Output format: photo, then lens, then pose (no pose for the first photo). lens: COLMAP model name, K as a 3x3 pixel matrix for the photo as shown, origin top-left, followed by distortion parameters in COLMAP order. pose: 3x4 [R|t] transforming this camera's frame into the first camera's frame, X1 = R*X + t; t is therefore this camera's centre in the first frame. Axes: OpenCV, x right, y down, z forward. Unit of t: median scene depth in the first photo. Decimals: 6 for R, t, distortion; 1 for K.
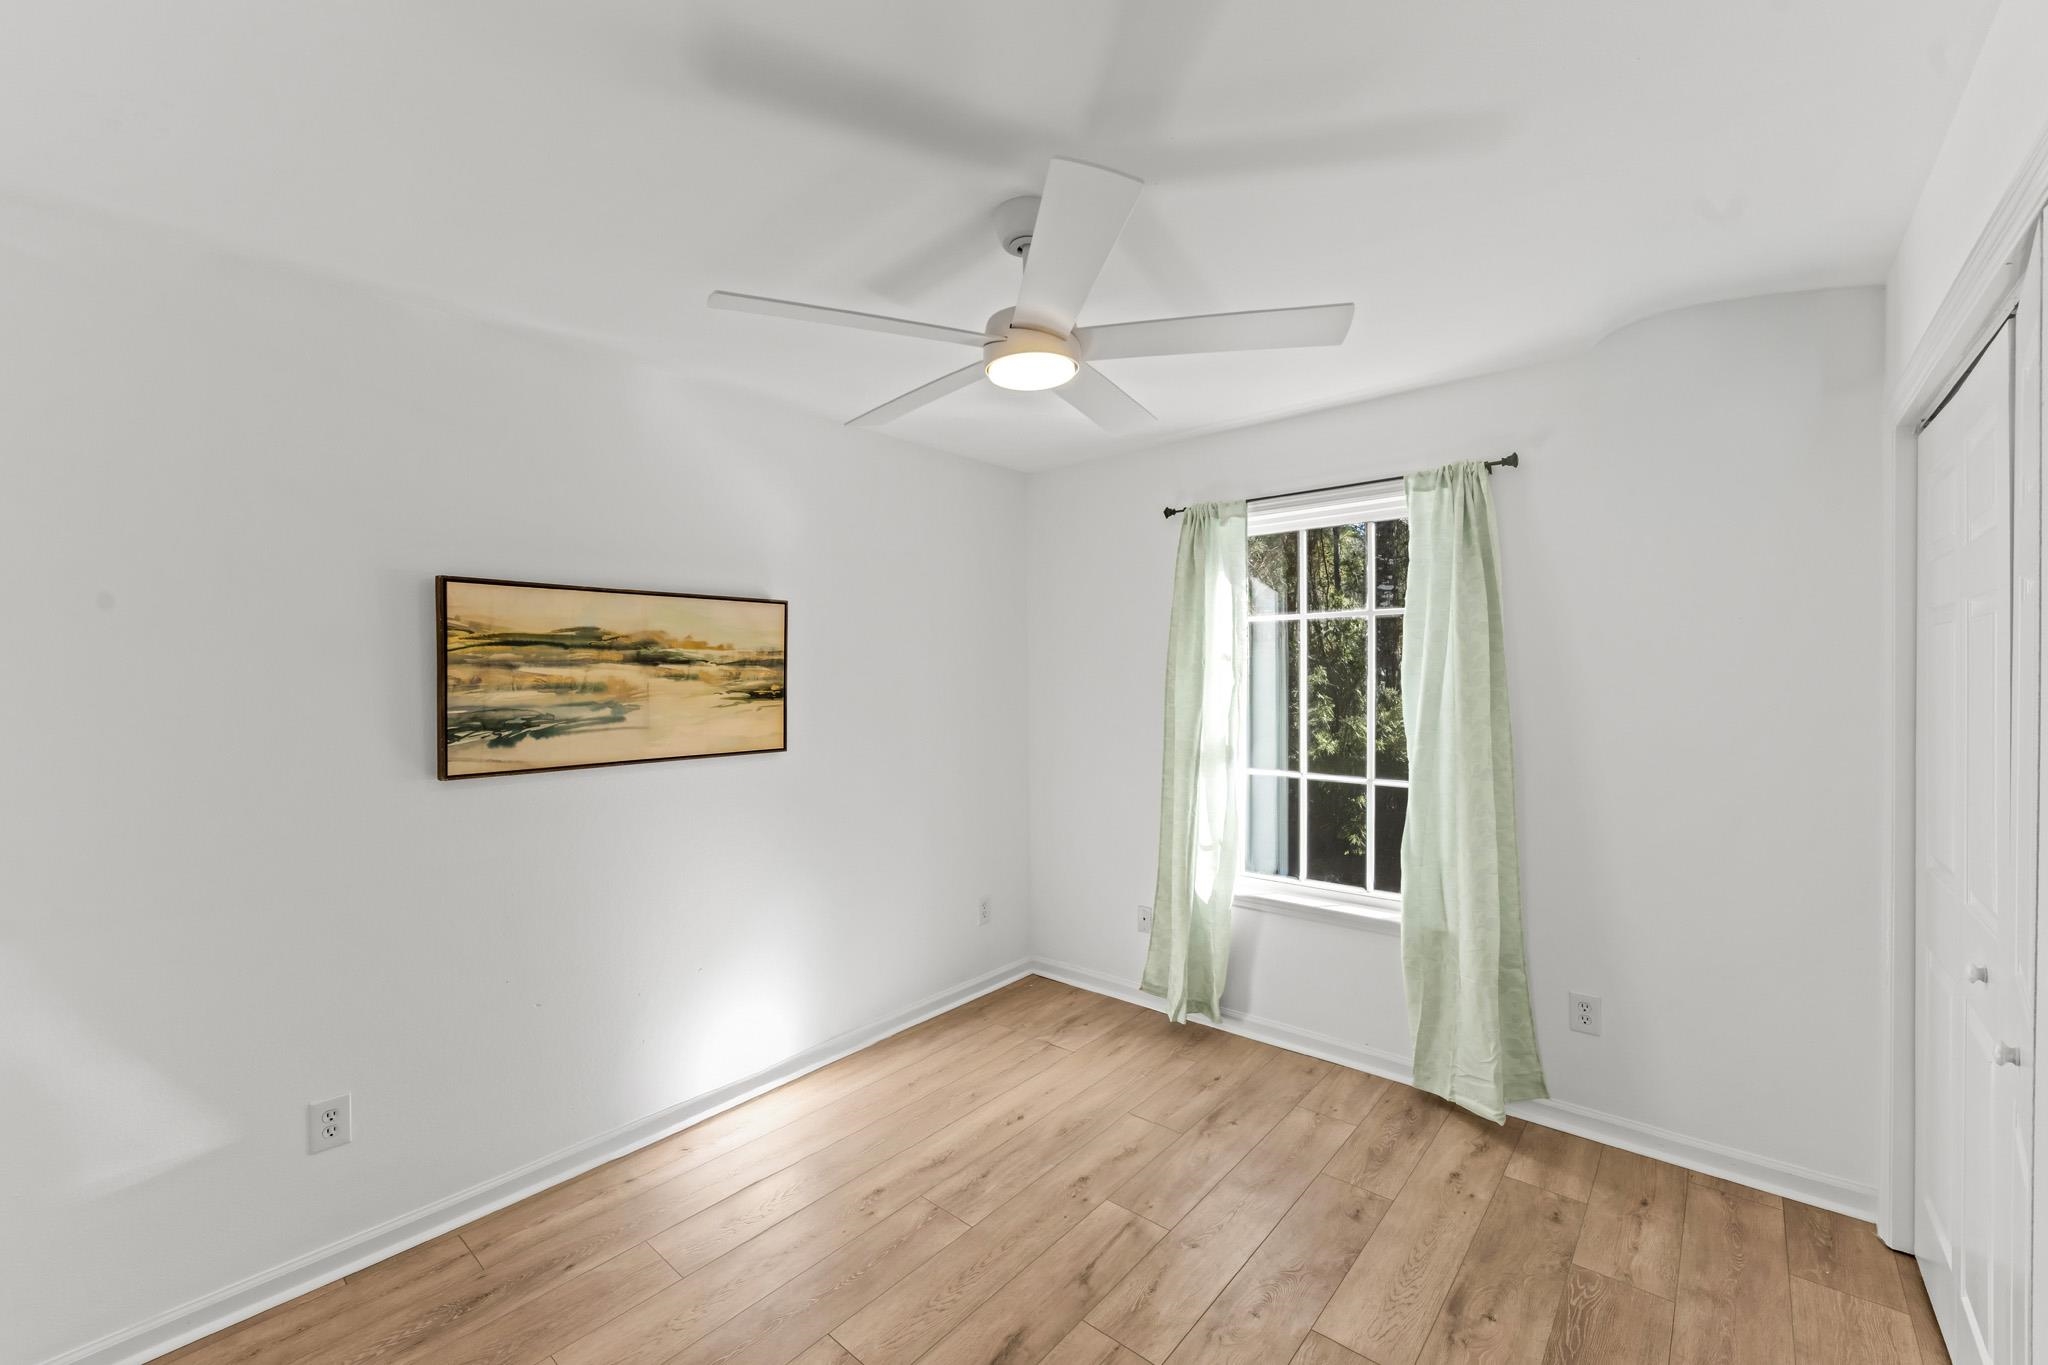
lens RADIAL K [[833.5, 0, 1028.7], [0, 833.5, 678.7], [0, 0, 1]] dist [0.000670, 0.000253]
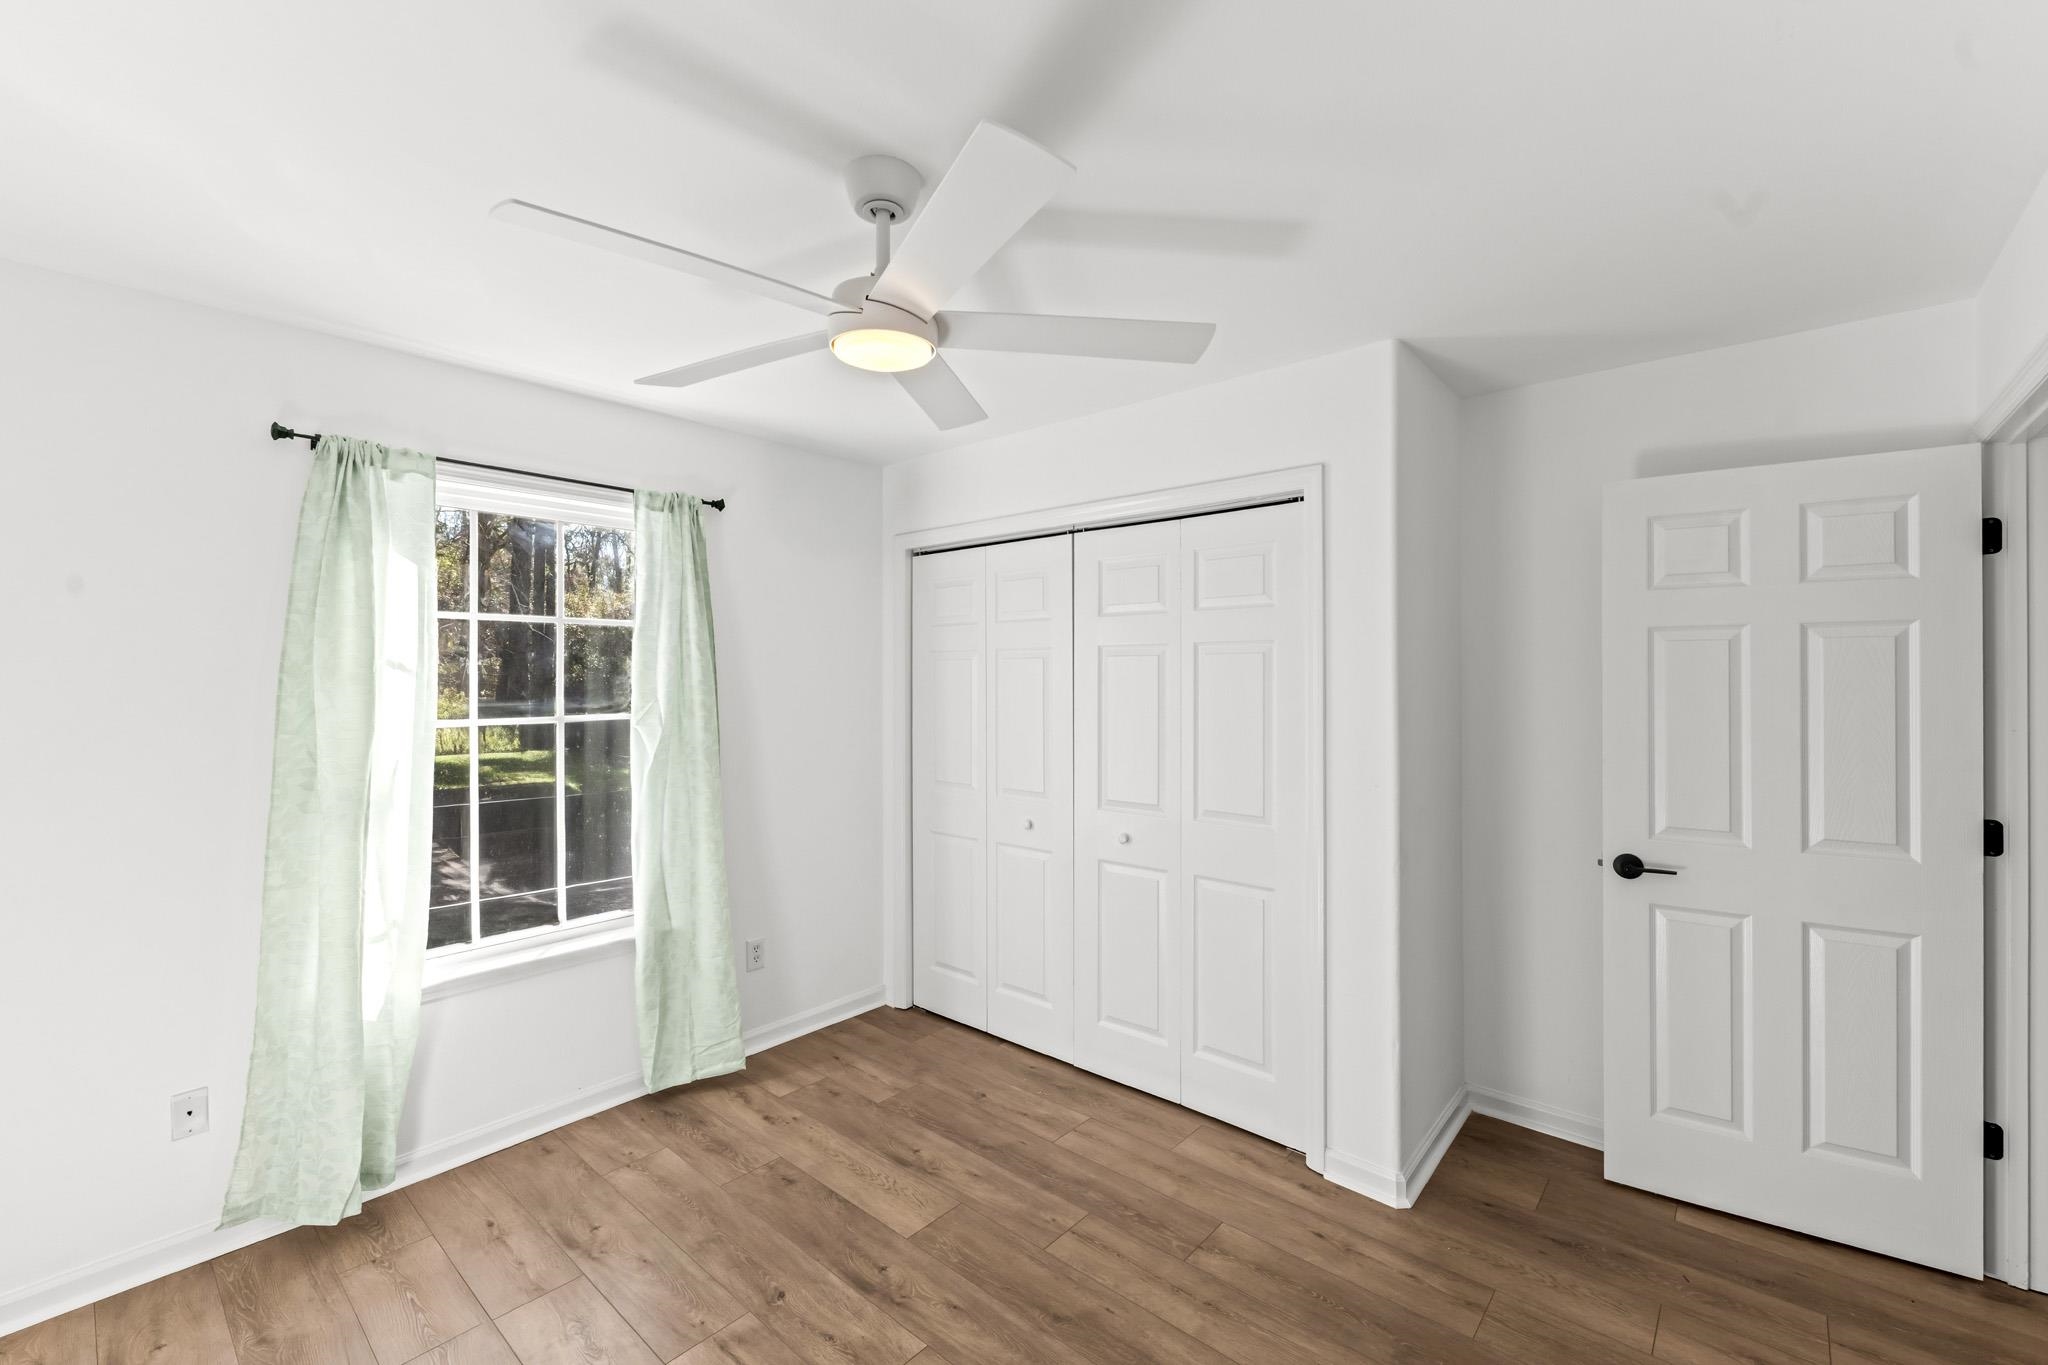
lens RADIAL K [[833.5, 0, 1028.6], [0, 833.5, 678.7], [0, 0, 1]] dist [0.000670, 0.000253]
pose [[0.008181, 0.009828, 0.999918, -1.342784], [0.007054, 0.999926, -0.009885, -0.007650], [-0.999942, 0.007134, 0.008111, 1.273244]]
